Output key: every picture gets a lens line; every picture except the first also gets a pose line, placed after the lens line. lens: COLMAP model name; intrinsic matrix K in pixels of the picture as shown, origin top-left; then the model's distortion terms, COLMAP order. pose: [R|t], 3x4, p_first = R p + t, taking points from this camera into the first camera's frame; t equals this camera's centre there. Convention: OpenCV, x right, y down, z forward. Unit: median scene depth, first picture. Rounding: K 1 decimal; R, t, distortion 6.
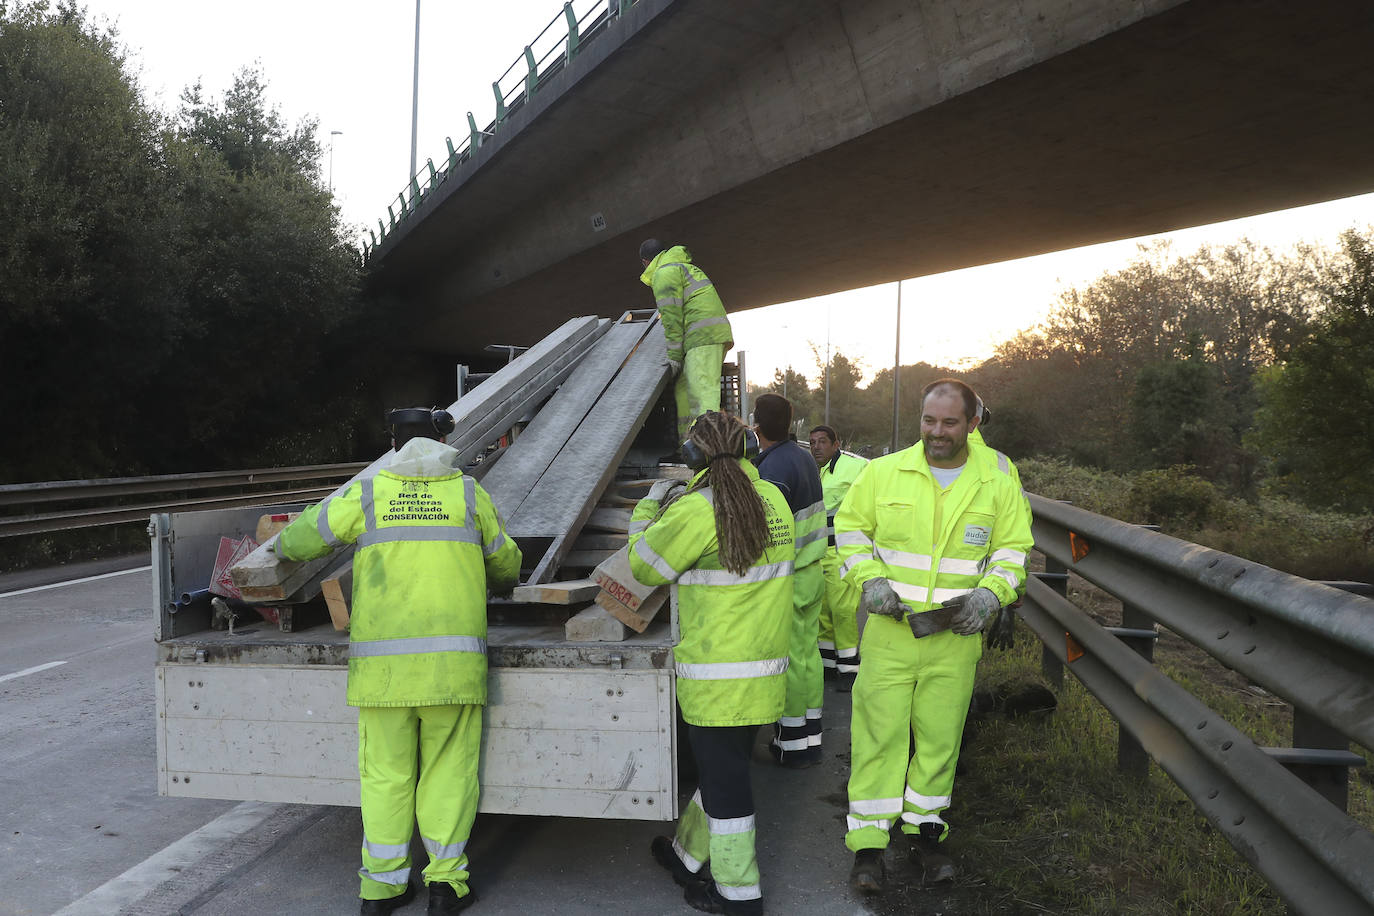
lens RADIAL K [[1178.2, 0, 549.3], [0, 1178.2, 458.4], [0, 0, 1]] dist [-0.108058, 0.098252]
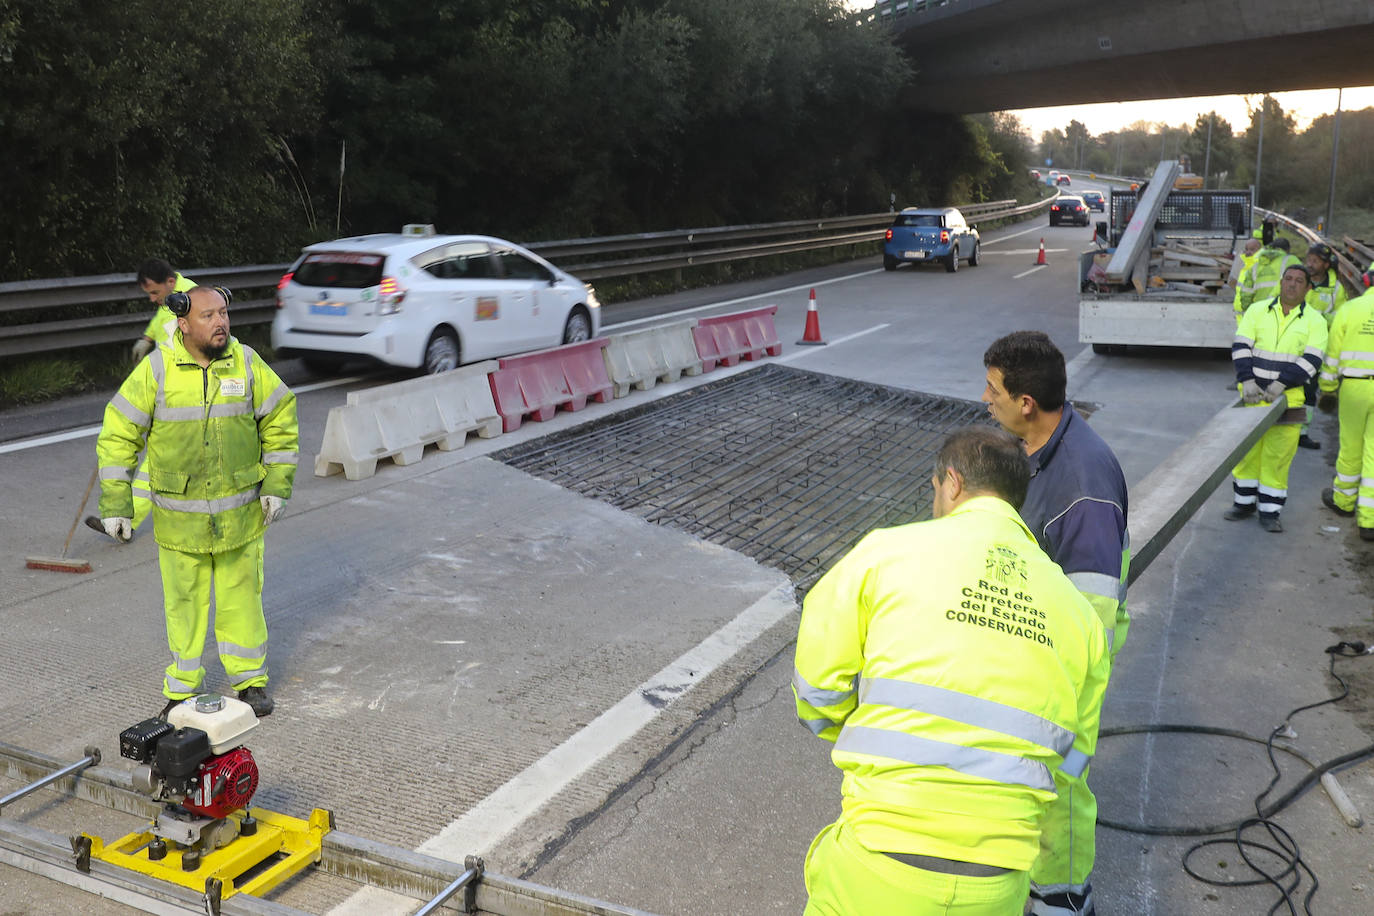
lens RADIAL K [[1358.7, 0, 687.0], [0, 1358.7, 278.4], [0, 0, 1]] dist [-0.109615, 0.100464]
pose [[0.986254, 0.042964, -0.159552, -0.169260], [-0.033207, 0.997440, 0.063326, -0.016637], [0.161864, -0.057157, 0.985156, -0.579495]]
